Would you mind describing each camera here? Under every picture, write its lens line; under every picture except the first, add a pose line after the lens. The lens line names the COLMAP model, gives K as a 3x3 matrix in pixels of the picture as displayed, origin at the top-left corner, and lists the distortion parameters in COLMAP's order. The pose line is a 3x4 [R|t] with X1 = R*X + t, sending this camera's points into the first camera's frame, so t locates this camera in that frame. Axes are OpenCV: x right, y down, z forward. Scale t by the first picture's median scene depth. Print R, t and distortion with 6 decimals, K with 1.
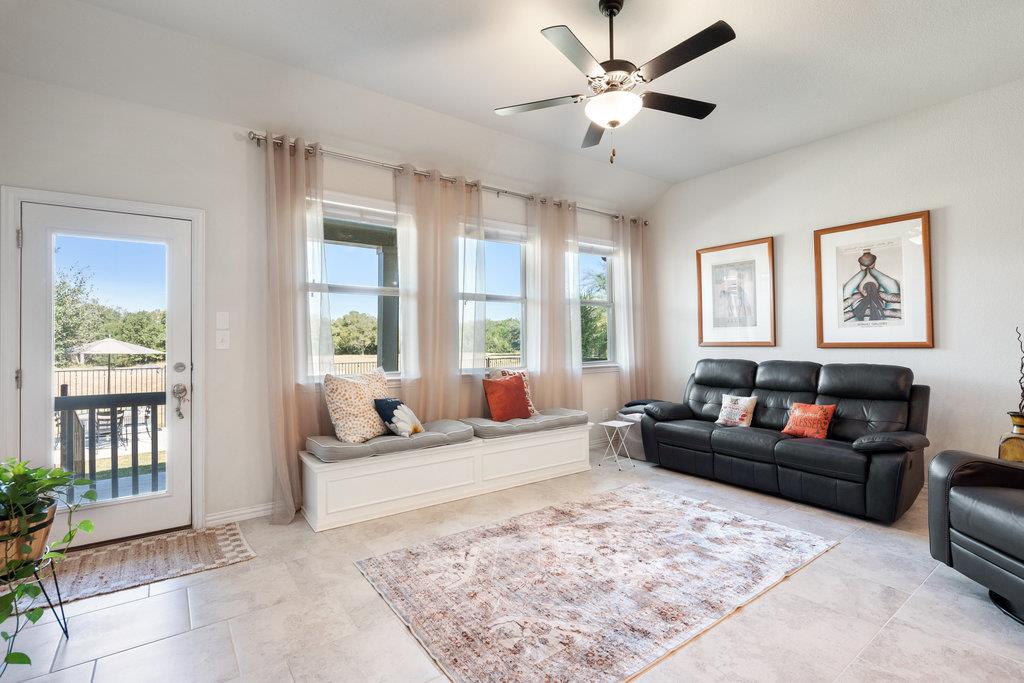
lens RADIAL K [[467.7, 0, 517.5], [0, 467.7, 334.8], [0, 0, 1]] dist [0.000986, -0.005445]
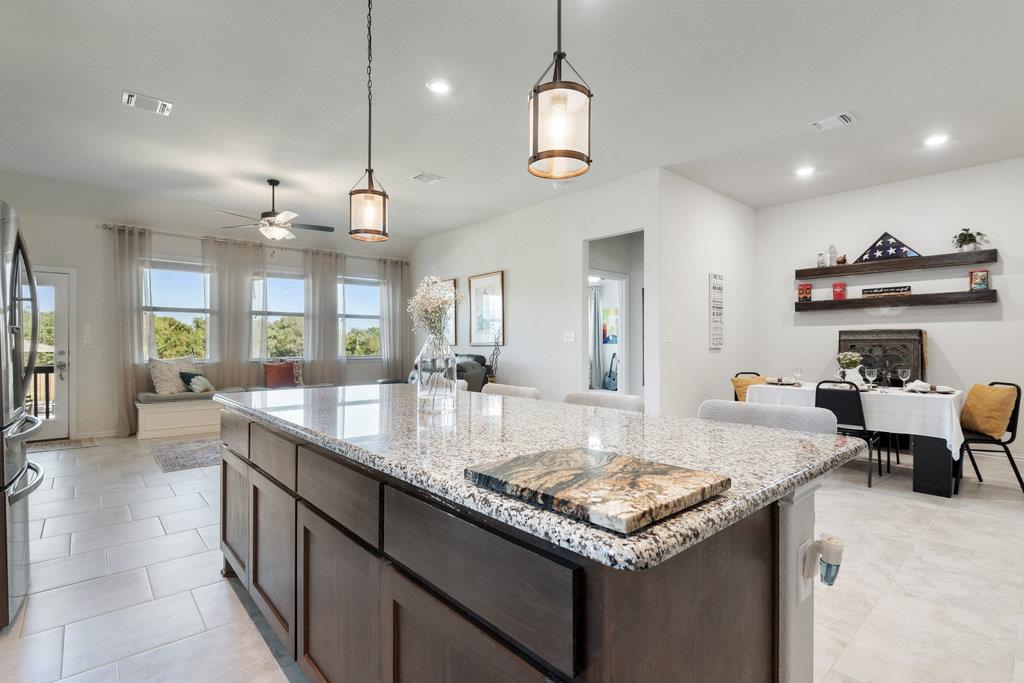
lens RADIAL K [[486.9, 0, 513.3], [0, 486.9, 342.2], [0, 0, 1]] dist [-0.001502, -0.002447]
pose [[0.996423, 0.005472, 0.084331, 0.832199], [-0.006091, 0.999956, 0.007095, 0.002605], [-0.084288, -0.007583, 0.996413, -0.990216]]
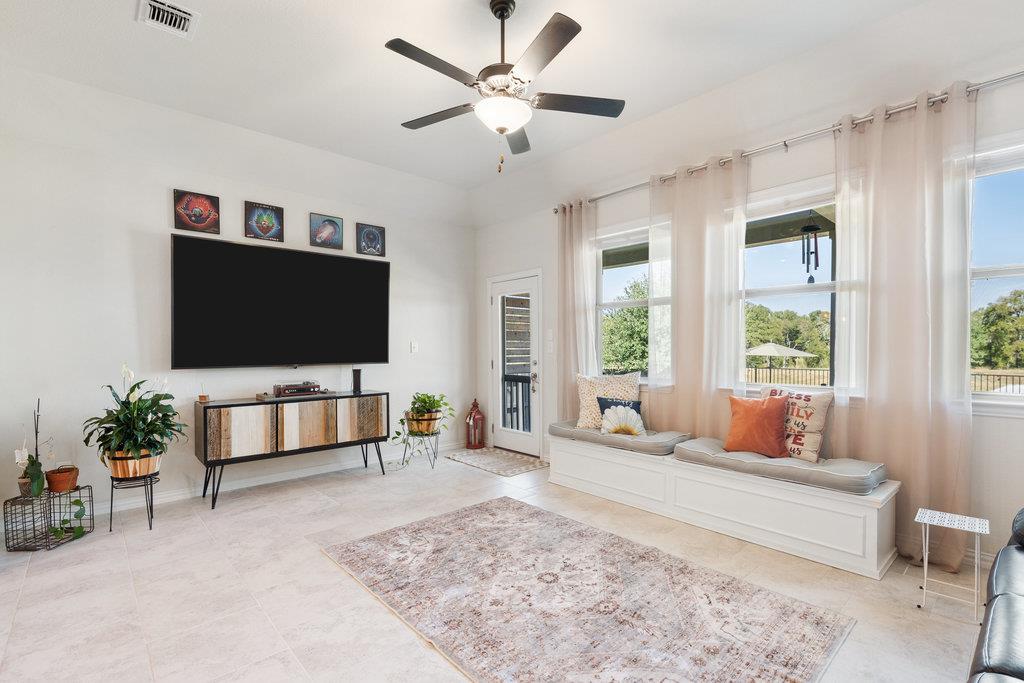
lens RADIAL K [[467.7, 0, 511.8], [0, 467.7, 349.9], [0, 0, 1]] dist [0.000986, -0.005445]
pose [[0.098267, 0.012907, -0.995076, 0.885891], [0.015644, 0.999772, 0.014513, -0.003652], [0.995037, -0.016993, 0.098043, 0.681982]]
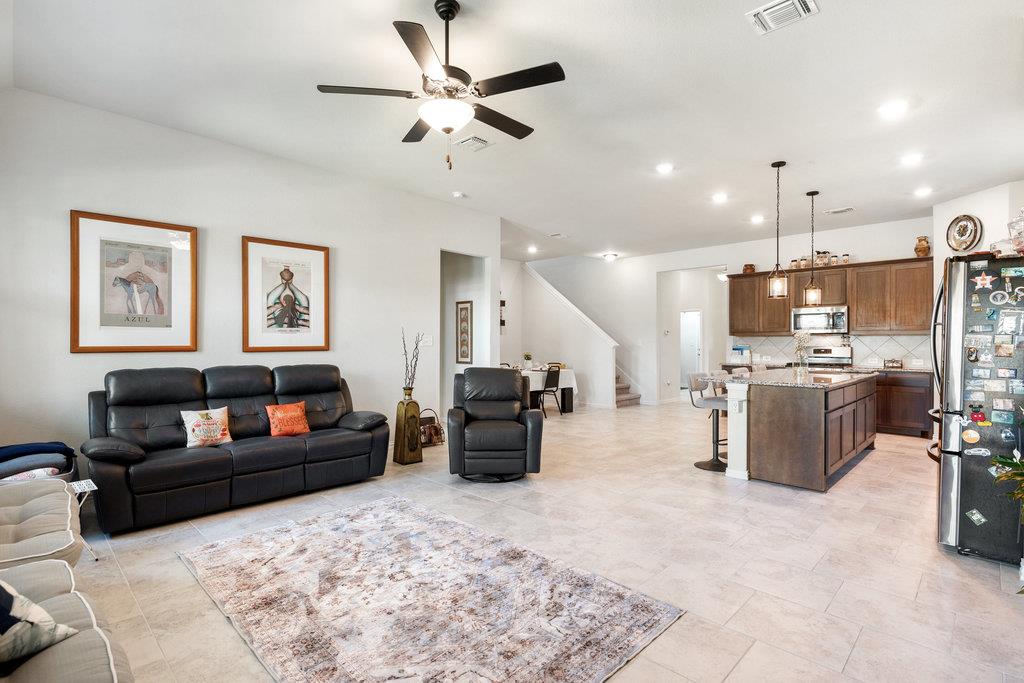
lens RADIAL K [[486.9, 0, 510.2], [0, 486.9, 343.6], [0, 0, 1]] dist [-0.001502, -0.002447]
pose [[-0.151406, 0.003630, 0.988465, -0.631098], [-0.015715, 0.999858, -0.006079, 0.009418], [-0.988347, -0.016454, -0.151327, 0.758075]]
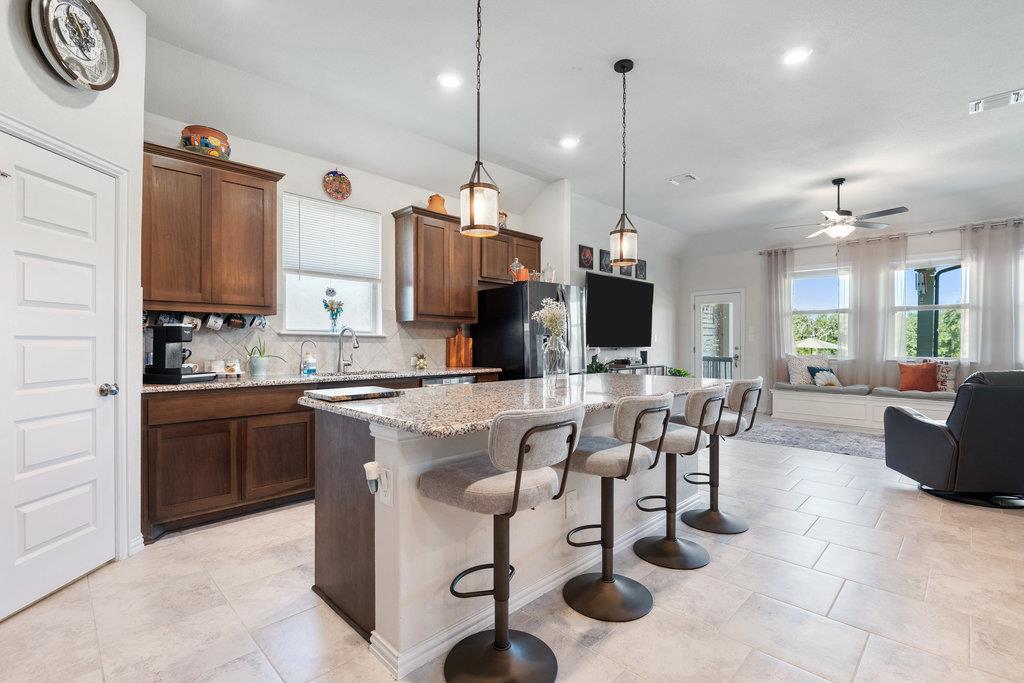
lens RADIAL K [[467.7, 0, 512.0], [0, 467.7, 345.0], [0, 0, 1]] dist [0.000986, -0.005445]
pose [[0.149642, 0.011838, -0.988669, 1.577995], [0.010785, 0.999849, 0.013604, 0.000814], [0.988681, -0.012699, 0.149492, -0.610313]]
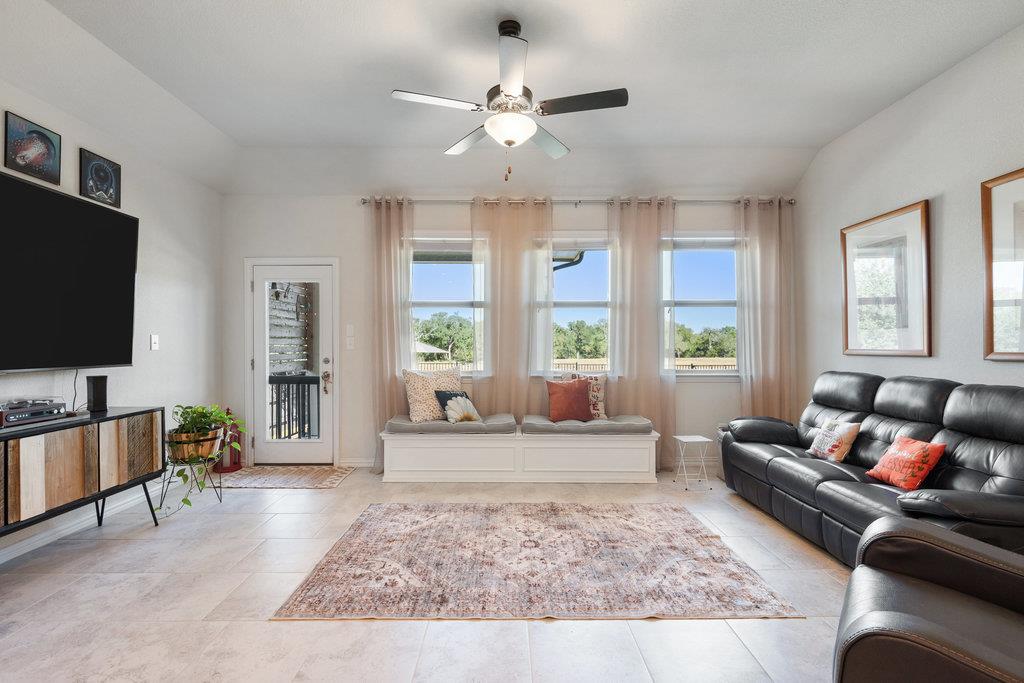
lens RADIAL K [[467.7, 0, 512.0], [0, 467.7, 343.3], [0, 0, 1]] dist [0.000986, -0.005445]
pose [[0.808744, 0.006067, -0.588129, 0.627326], [0.001401, 0.999924, 0.012242, -0.006003], [0.588159, -0.010725, 0.808674, 0.098147]]
